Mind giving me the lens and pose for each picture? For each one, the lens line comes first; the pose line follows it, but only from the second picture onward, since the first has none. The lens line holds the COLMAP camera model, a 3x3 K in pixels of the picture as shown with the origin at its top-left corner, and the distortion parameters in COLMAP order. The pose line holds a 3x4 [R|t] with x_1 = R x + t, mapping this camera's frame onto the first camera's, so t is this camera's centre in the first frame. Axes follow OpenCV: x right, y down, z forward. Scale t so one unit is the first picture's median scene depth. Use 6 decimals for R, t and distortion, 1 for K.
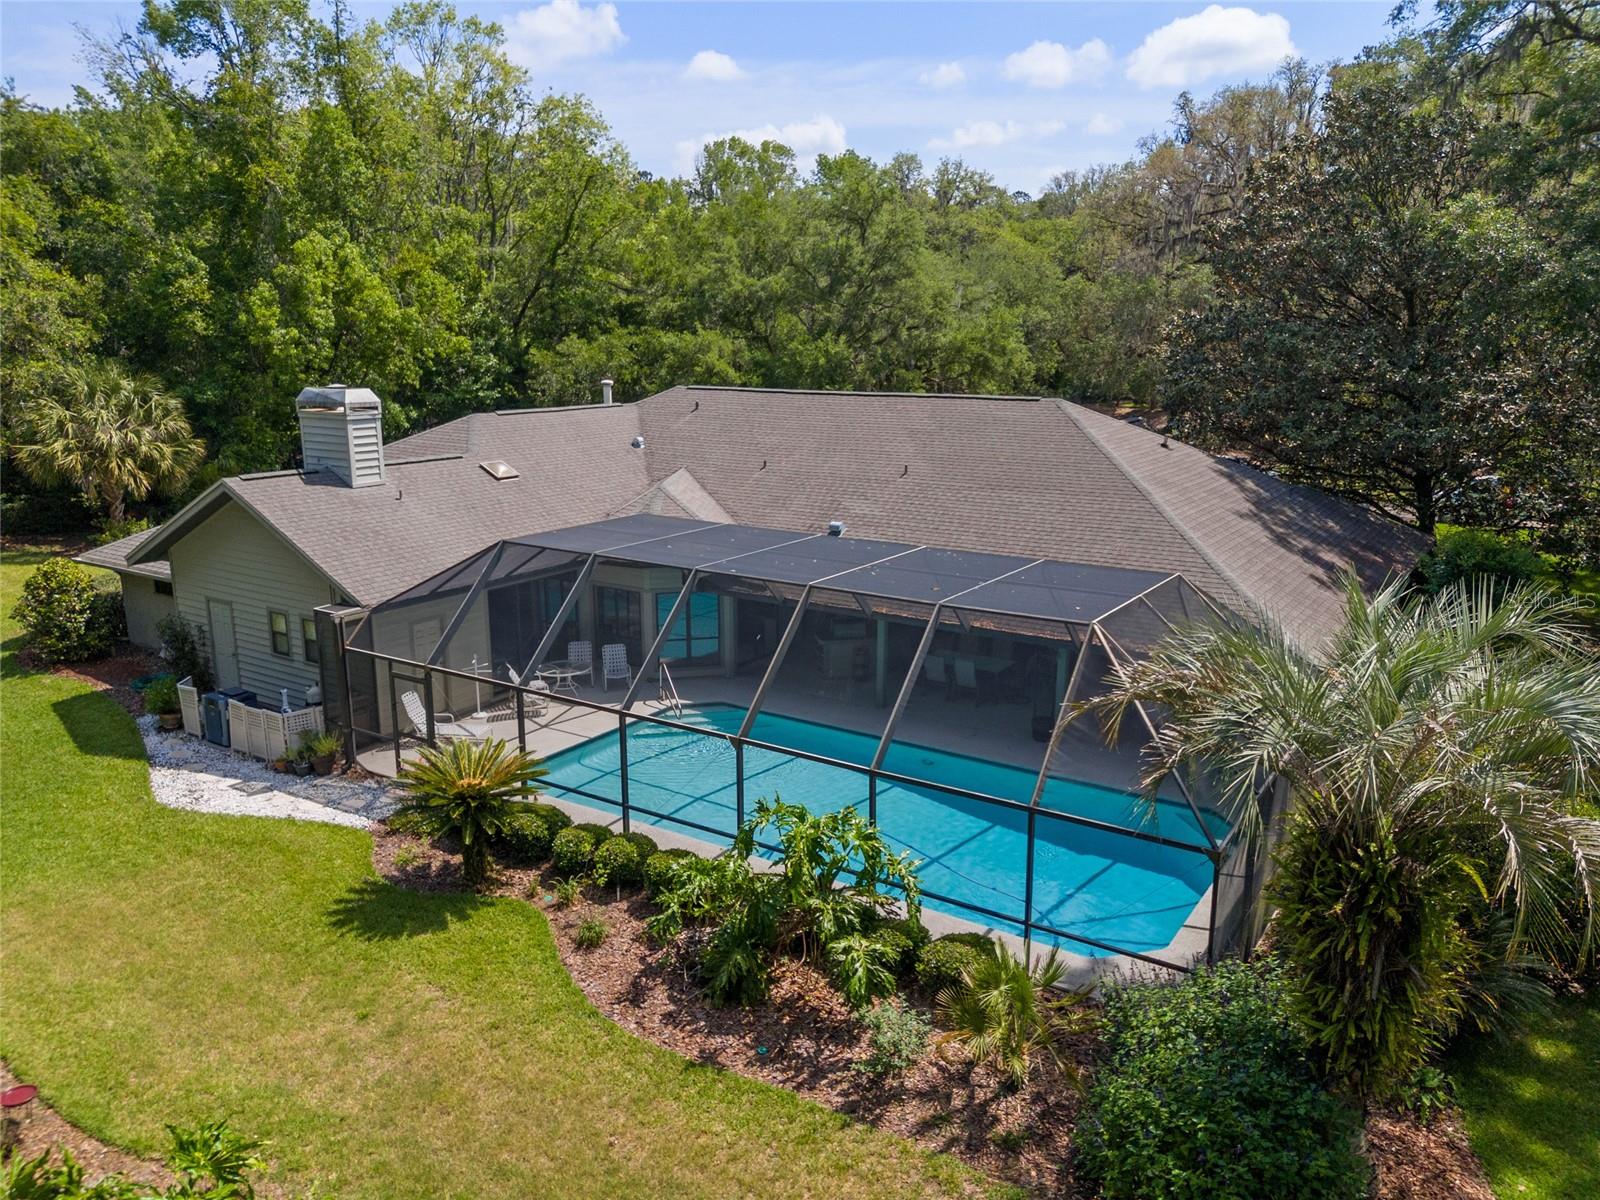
lens RADIAL K [[1147.9, 0, 805.7], [0, 1147.9, 637.0], [0, 0, 1]] dist [0.071936, -0.076327]
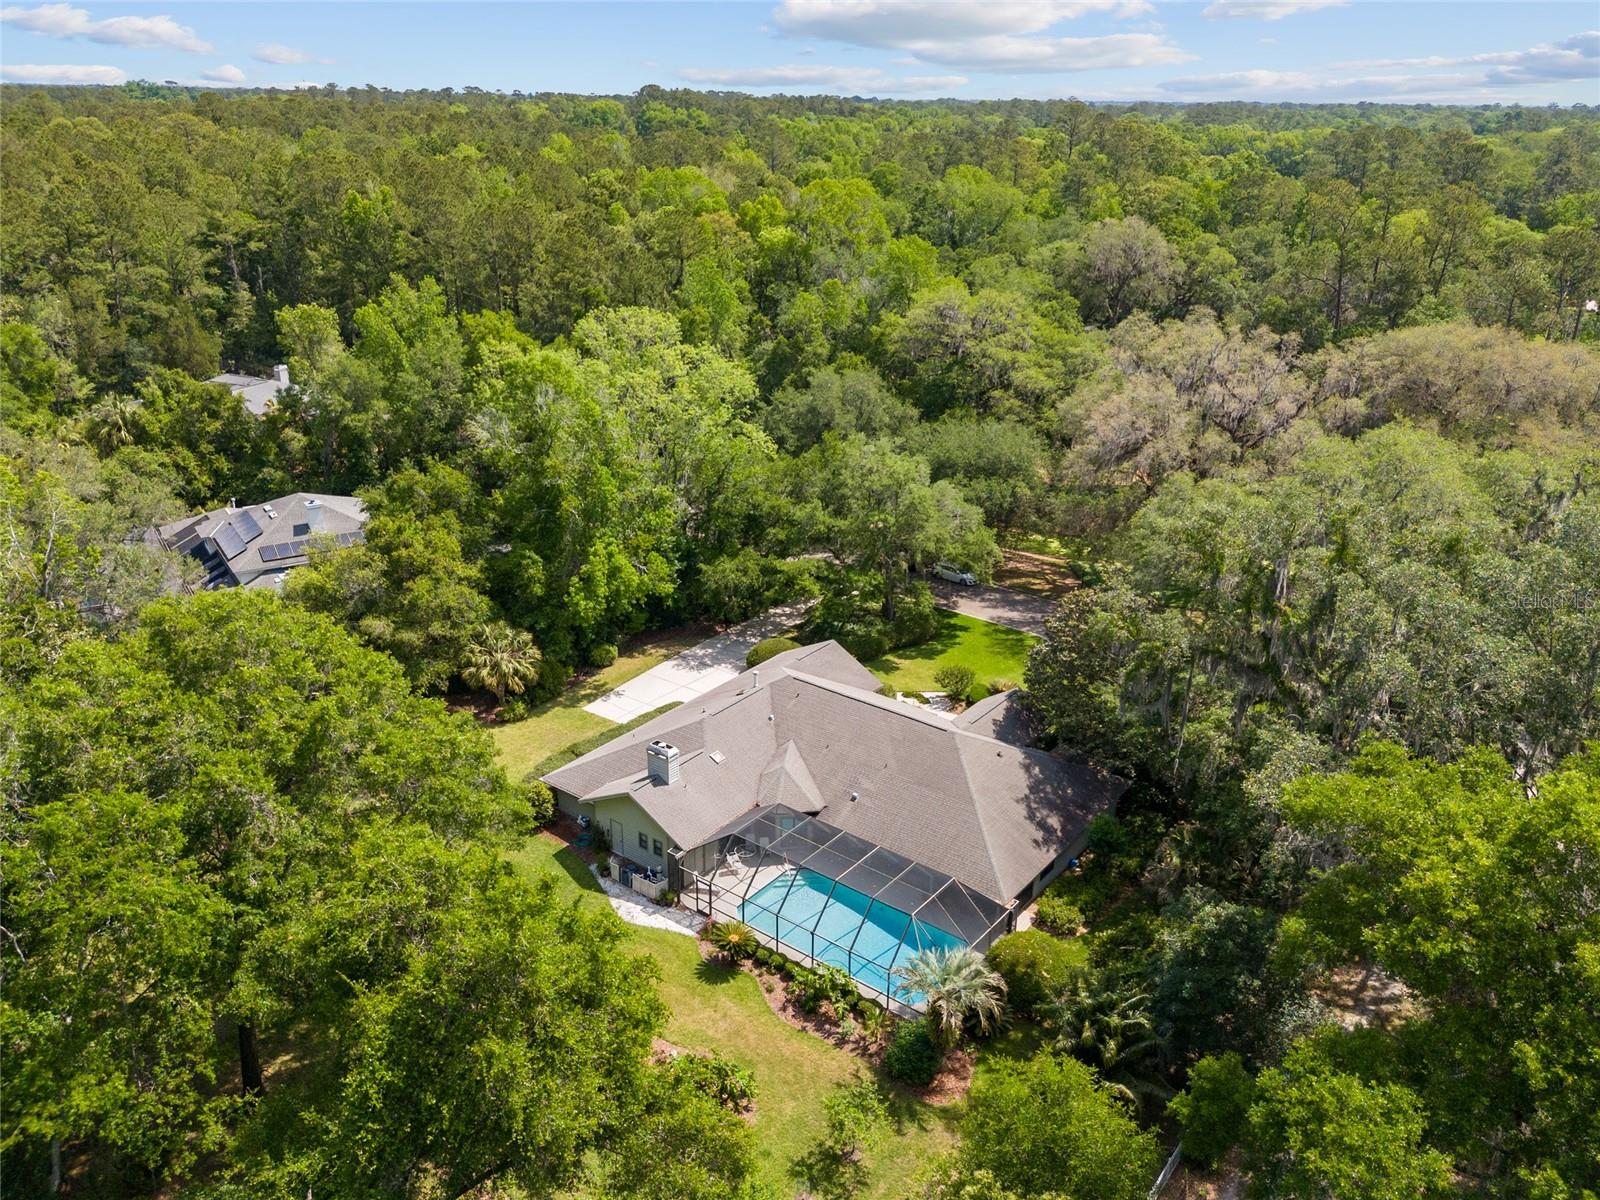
lens RADIAL K [[1202.0, 0, 800.0], [0, 1202.0, 600.0], [0, 0, 1]] dist [0.028228, -0.009494]
pose [[0.997078, 0.035815, -0.067476, 0.077327], [-0.027229, 0.991895, 0.124112, -0.940277], [0.071374, -0.121912, 0.989971, -1.711591]]
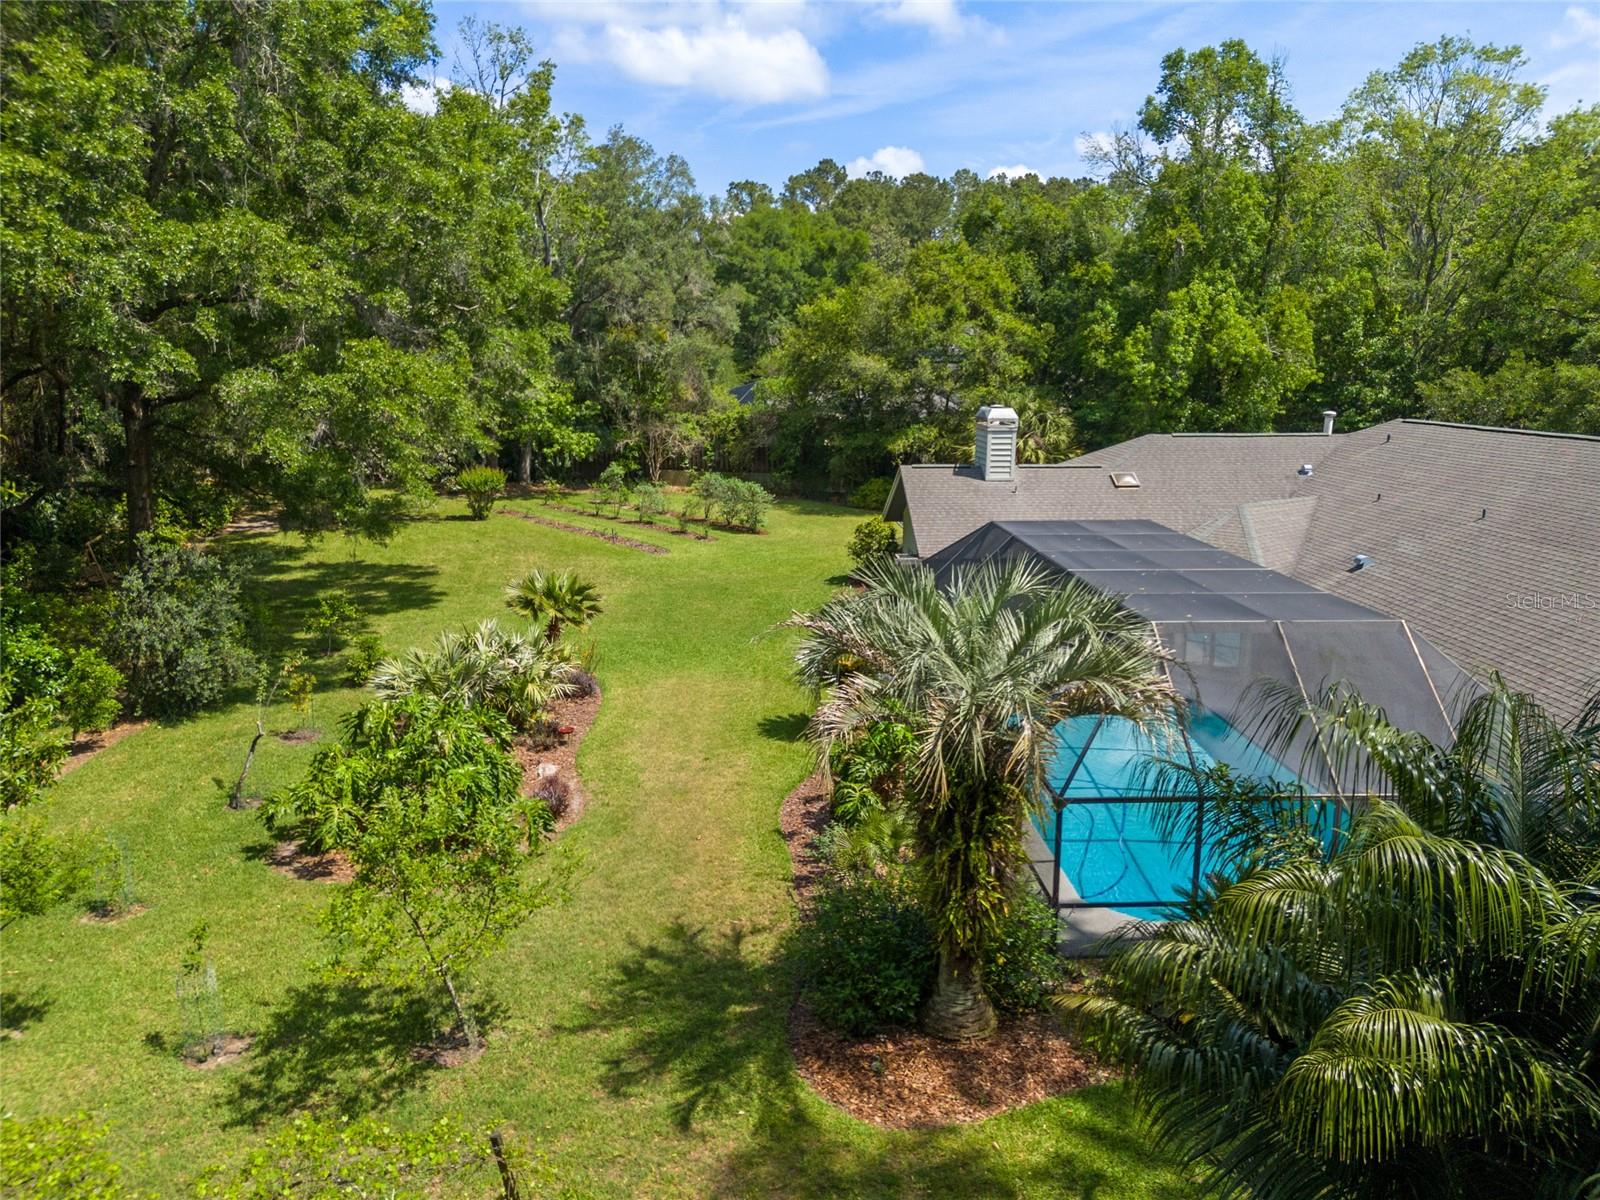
lens RADIAL K [[1202.0, 0, 800.0], [0, 1202.0, 600.0], [0, 0, 1]] dist [0.028228, -0.009494]
pose [[0.589057, 0.158360, -0.792423, 0.648357], [-0.208324, 0.977224, 0.040431, -0.005744], [0.780777, 0.141265, 0.608630, 0.005904]]
